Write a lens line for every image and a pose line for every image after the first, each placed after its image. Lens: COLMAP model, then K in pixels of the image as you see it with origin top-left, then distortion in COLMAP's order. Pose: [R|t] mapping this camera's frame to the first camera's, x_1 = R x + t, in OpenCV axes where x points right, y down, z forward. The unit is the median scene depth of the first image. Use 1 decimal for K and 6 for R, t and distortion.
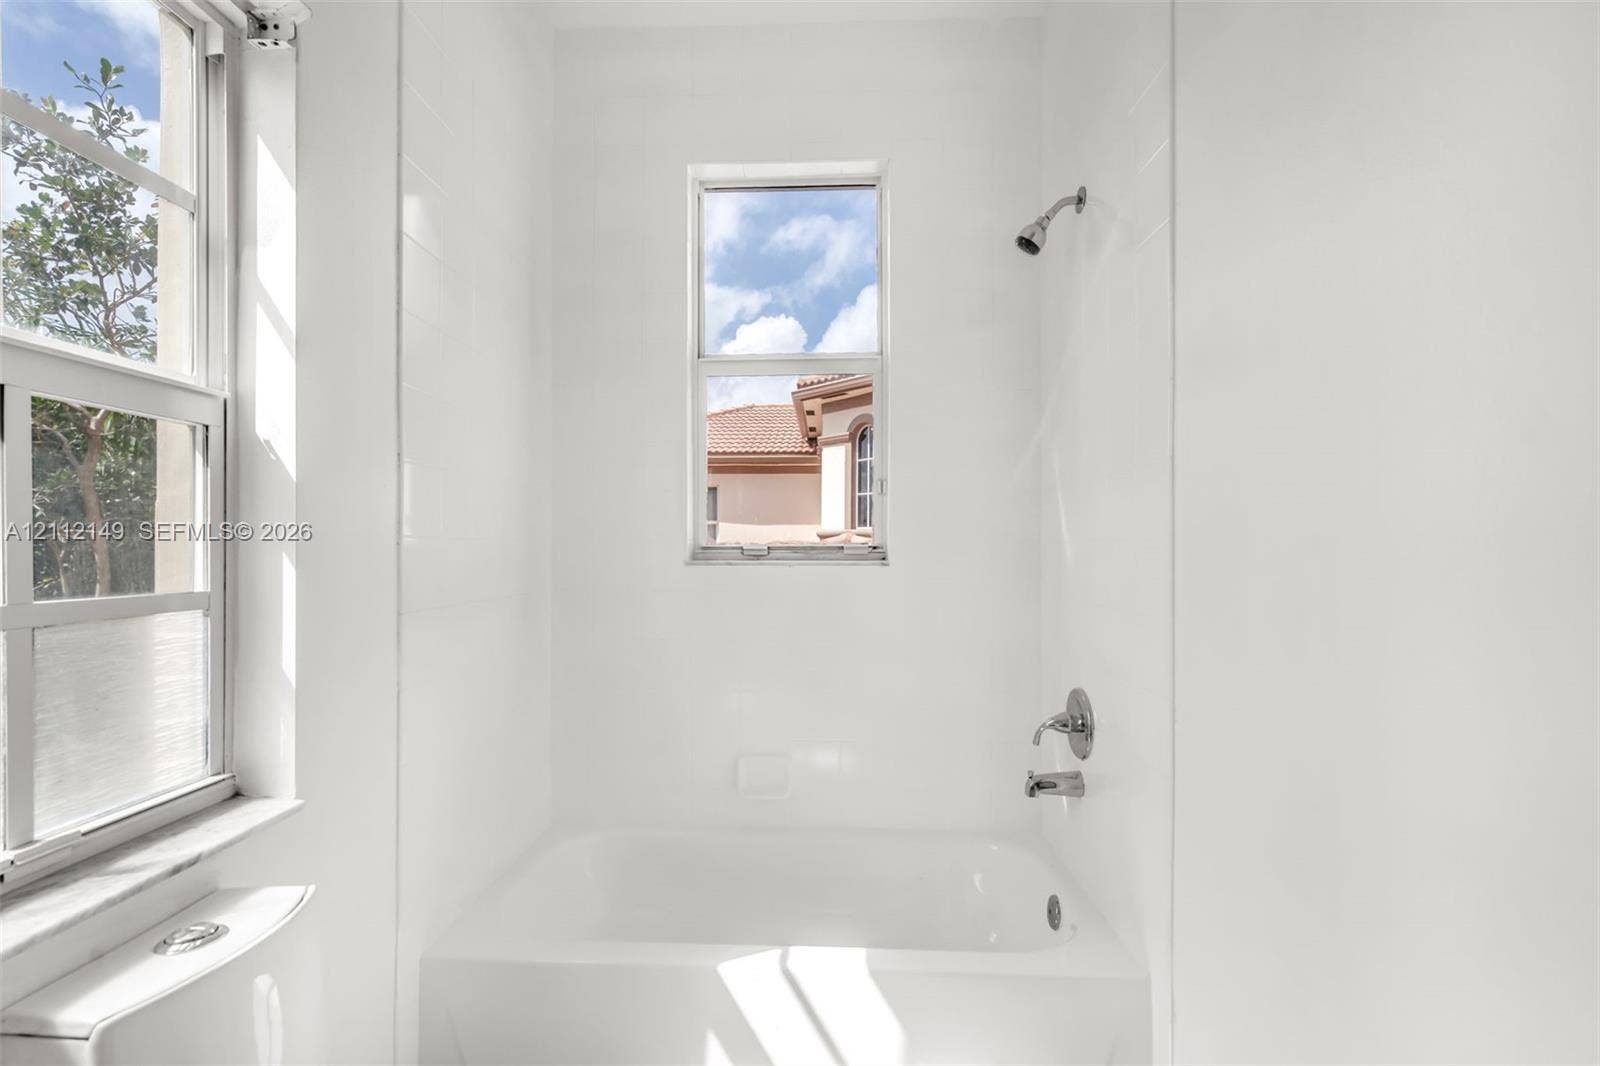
lens RADIAL K [[738.9, 0, 797.0], [0, 738.9, 544.1], [0, 0, 1]] dist [0.000524, 0.000137]
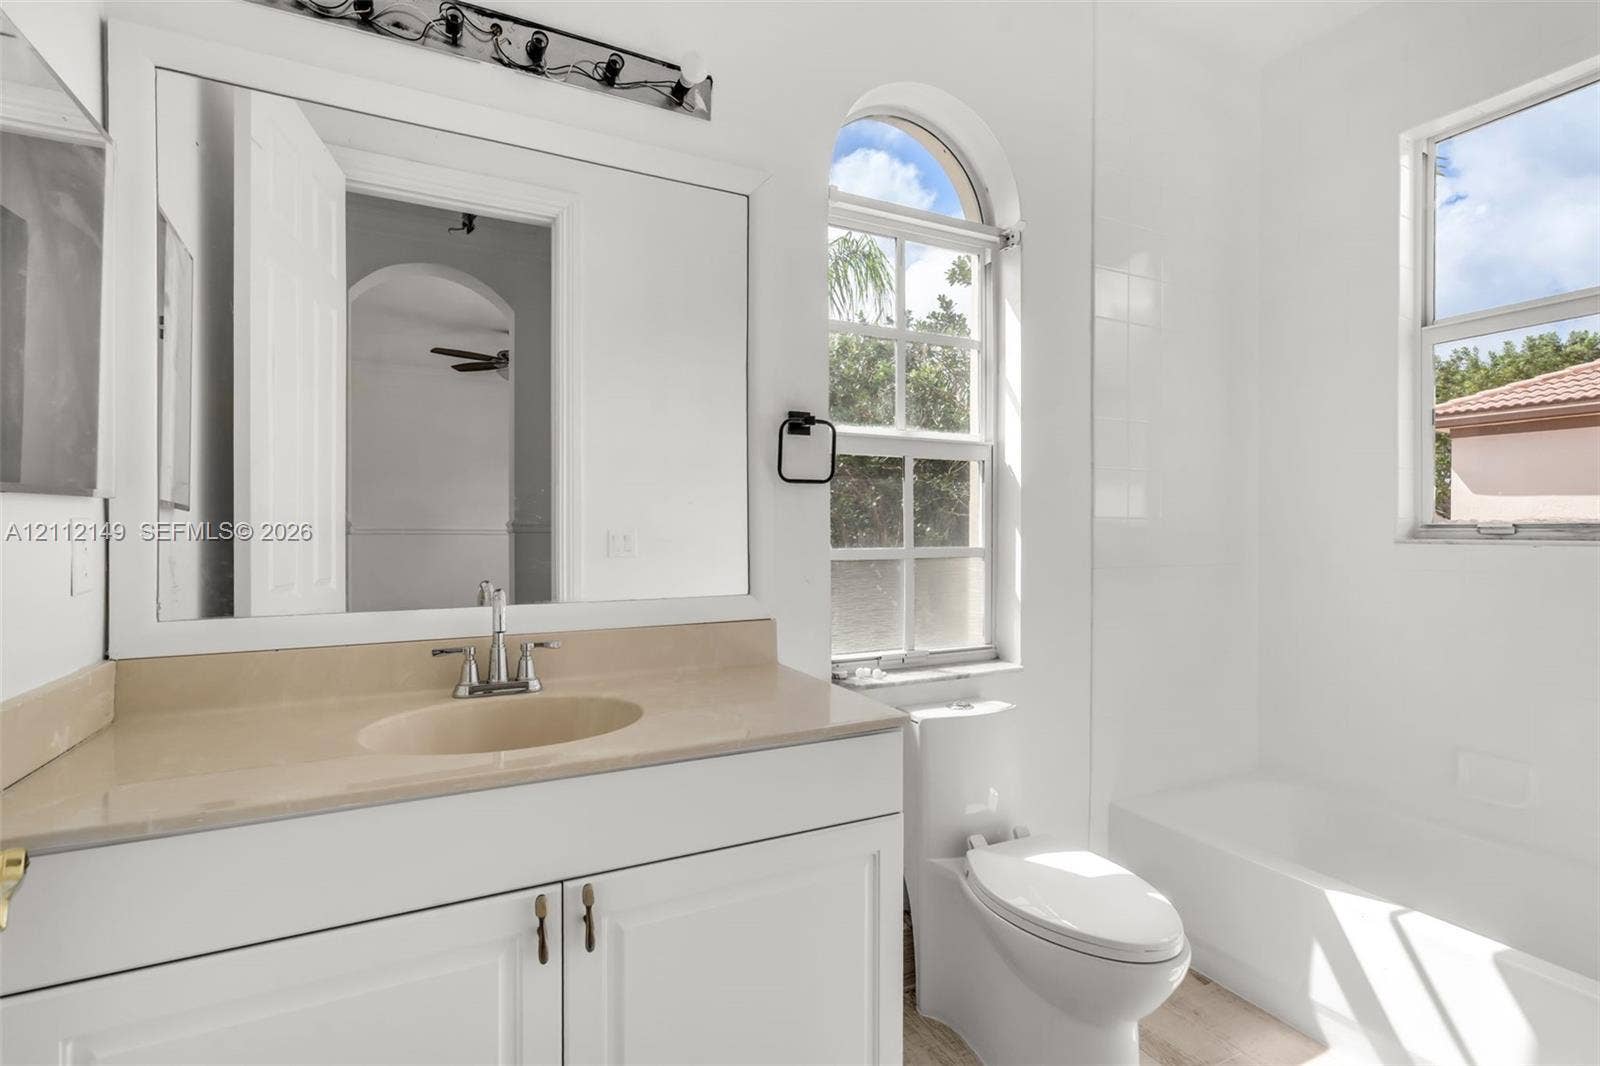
lens RADIAL K [[738.9, 0, 801.2], [0, 738.9, 526.2], [0, 0, 1]] dist [0.000524, 0.000137]
pose [[0.481933, 0.003916, -0.876200, 0.615900], [0.001924, 0.999983, 0.005527, -0.002018], [0.876206, -0.004349, 0.481917, -0.319394]]
